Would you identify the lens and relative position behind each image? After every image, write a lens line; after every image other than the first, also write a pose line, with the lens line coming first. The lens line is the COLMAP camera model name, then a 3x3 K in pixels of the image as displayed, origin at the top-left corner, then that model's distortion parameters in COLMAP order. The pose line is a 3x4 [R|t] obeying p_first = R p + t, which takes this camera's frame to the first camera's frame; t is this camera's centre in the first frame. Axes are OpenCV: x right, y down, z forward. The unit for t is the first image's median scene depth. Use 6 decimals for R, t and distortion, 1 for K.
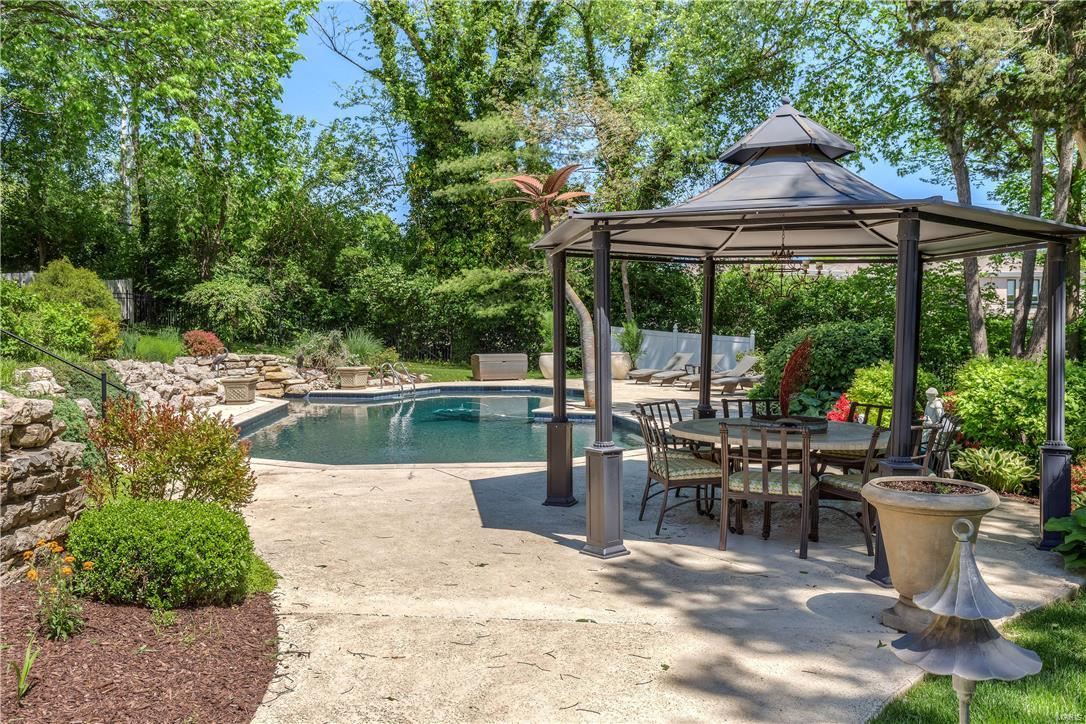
lens RADIAL K [[945.0, 0, 543.0], [0, 945.0, 362.0], [0, 0, 1]] dist [-0.053512, 0.003875]
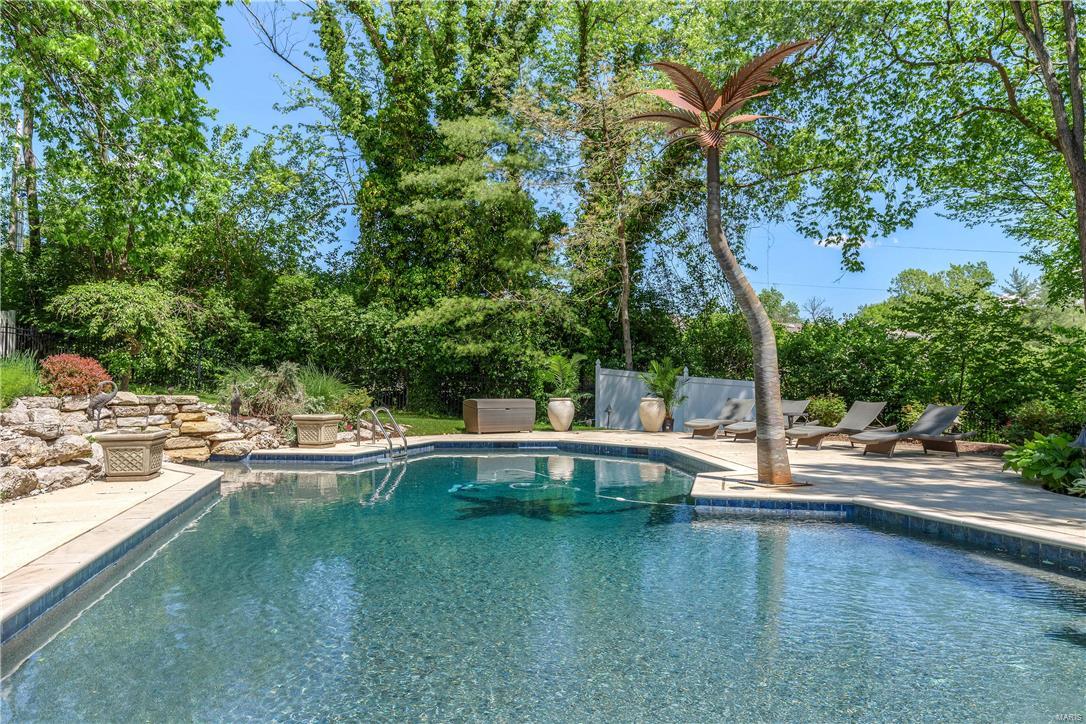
lens RADIAL K [[781.3, 0, 543.0], [0, 781.3, 362.0], [0, 0, 1]] dist [0.001802, -0.041233]
pose [[0.988410, 0.013683, 0.151192, -0.097812], [-0.003757, 0.997829, -0.065746, 0.002877], [-0.151764, 0.064416, 0.986316, 0.322104]]
